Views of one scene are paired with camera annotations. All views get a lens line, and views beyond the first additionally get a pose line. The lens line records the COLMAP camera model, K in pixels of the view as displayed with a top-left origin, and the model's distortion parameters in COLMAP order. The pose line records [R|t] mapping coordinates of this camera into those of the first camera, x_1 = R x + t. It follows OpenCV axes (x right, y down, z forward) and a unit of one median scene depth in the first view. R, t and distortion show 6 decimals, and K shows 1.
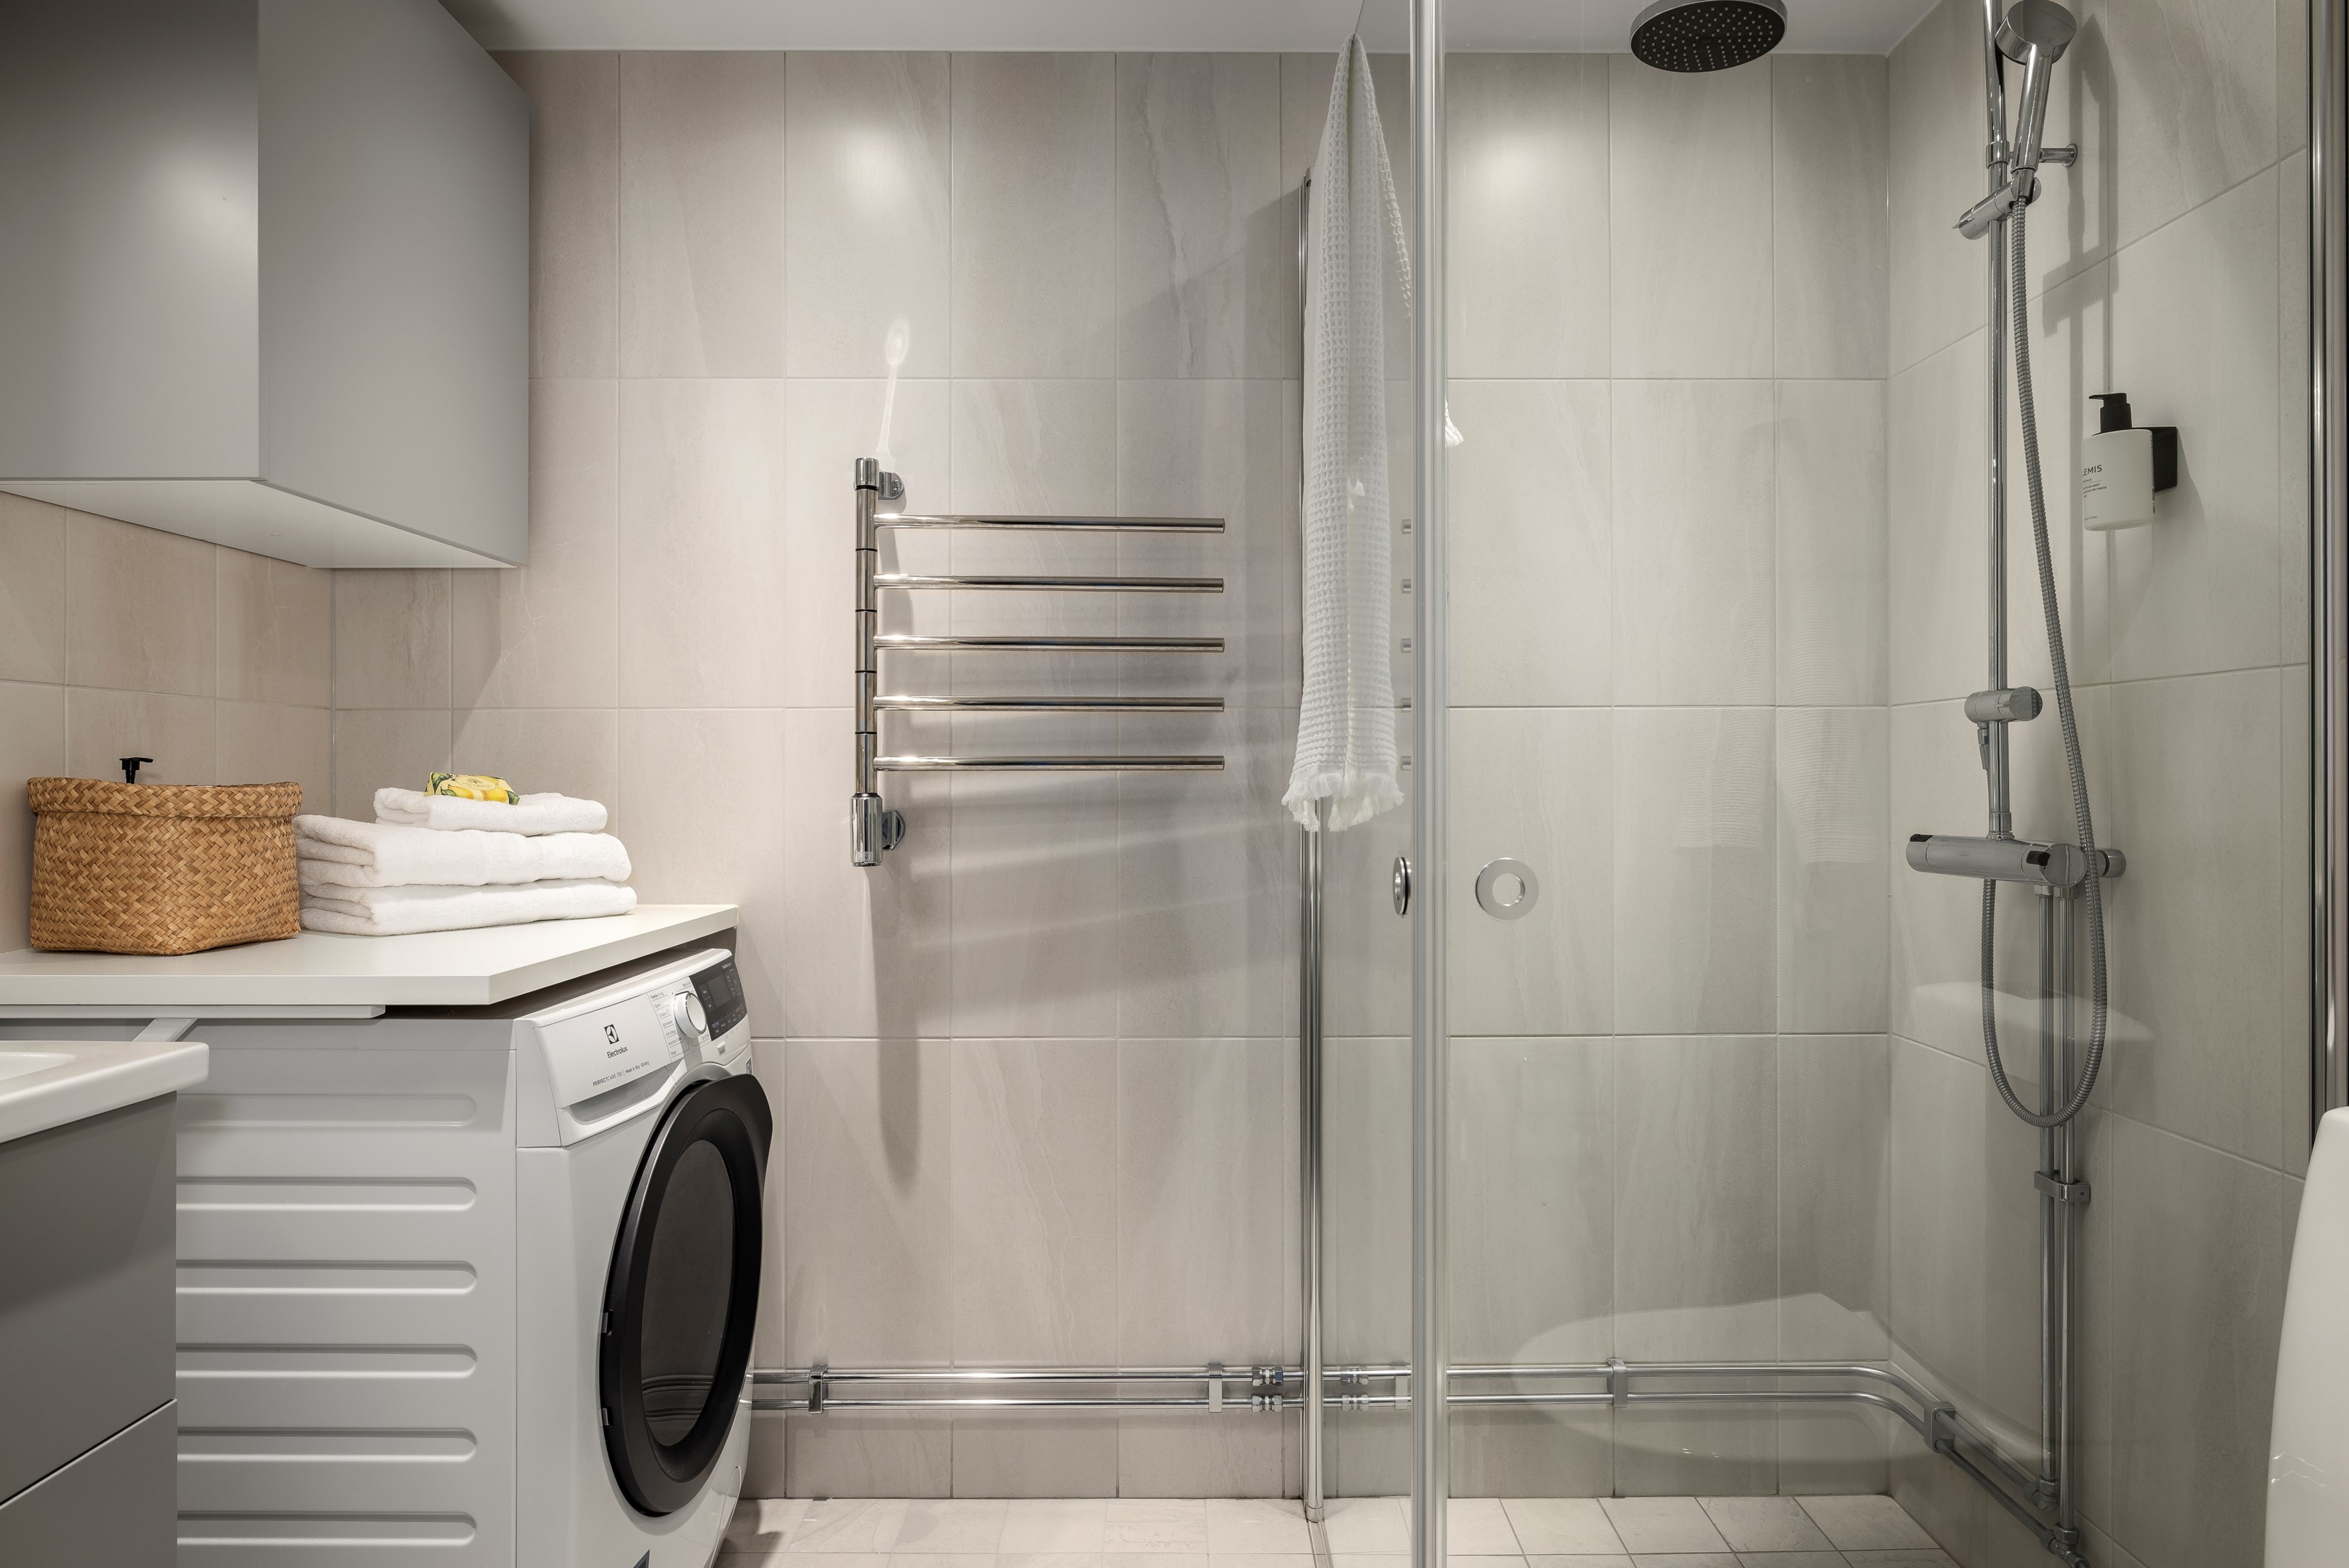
lens RADIAL K [[1453.6, 0, 1174.0], [0, 1453.6, 779.0], [0, 0, 1]] dist [-0.016352, 0.010466]
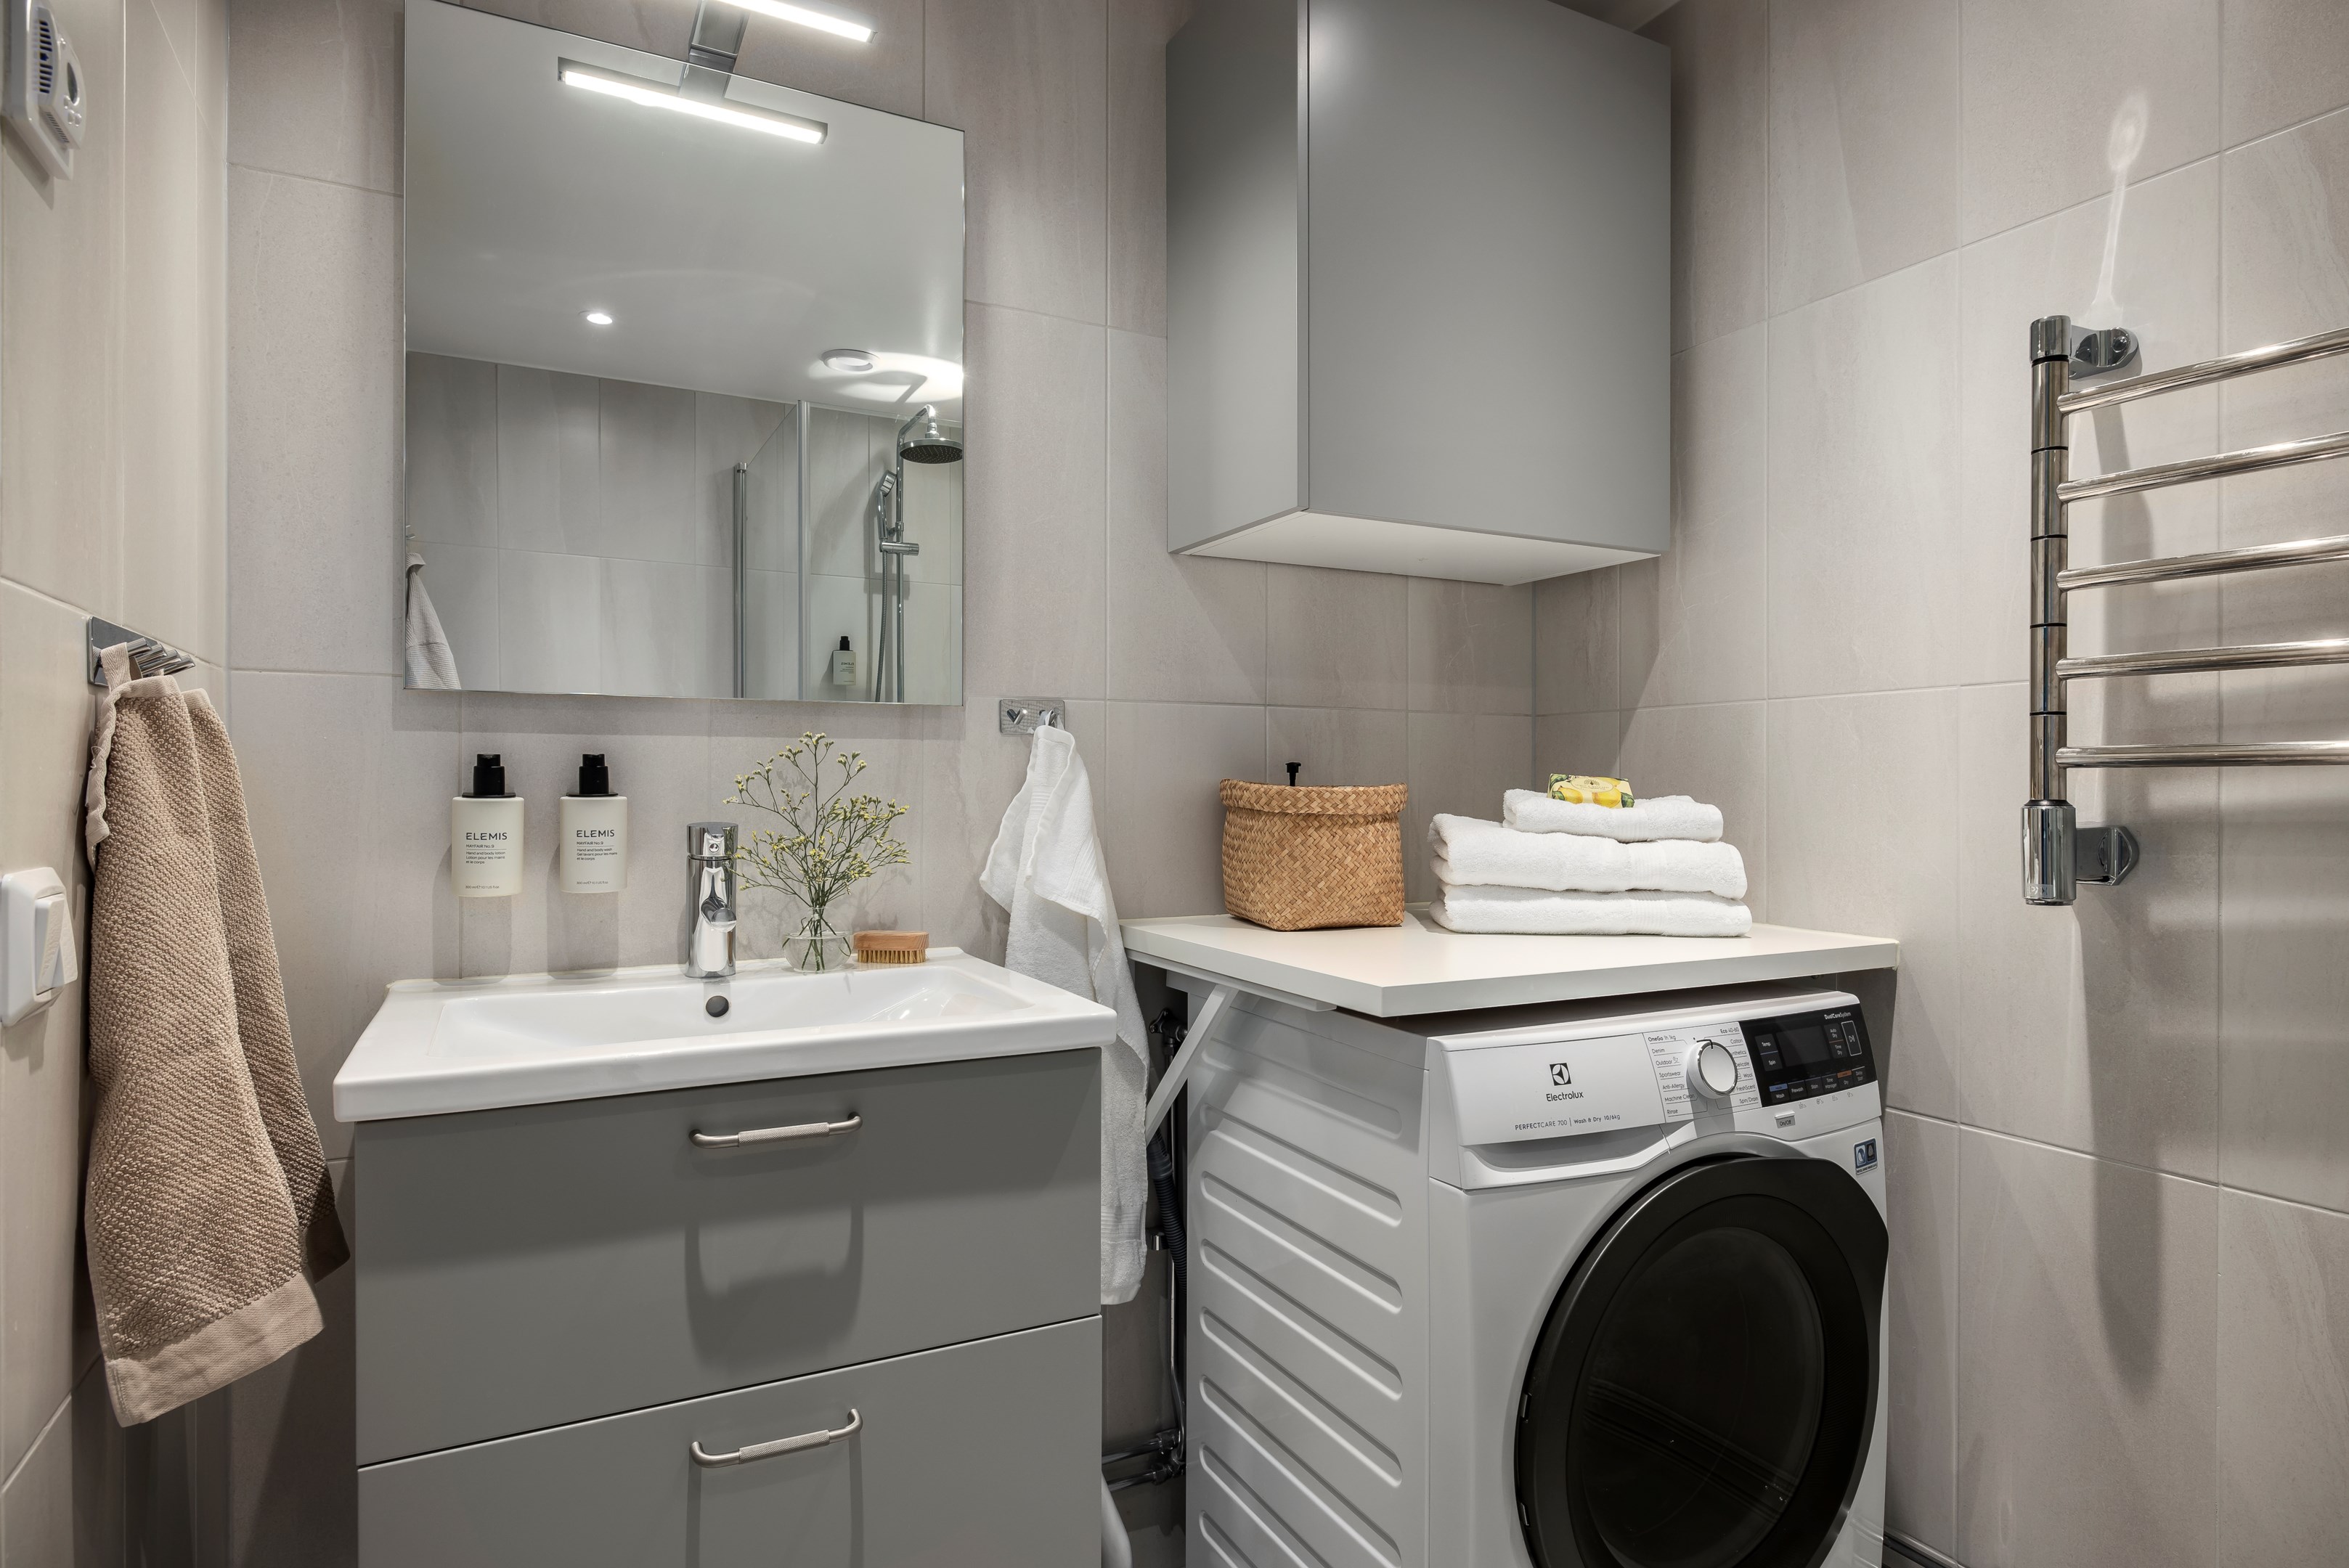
lens RADIAL K [[1267.1, 0, 1169.4], [0, 1267.1, 791.7], [0, 0, 1]] dist [-0.013223, -0.000096]
pose [[0.437903, 0.005954, -0.899002, 0.154422], [-0.000947, 0.999981, 0.006162, 0.002501], [0.899022, -0.001847, 0.437900, 0.379291]]
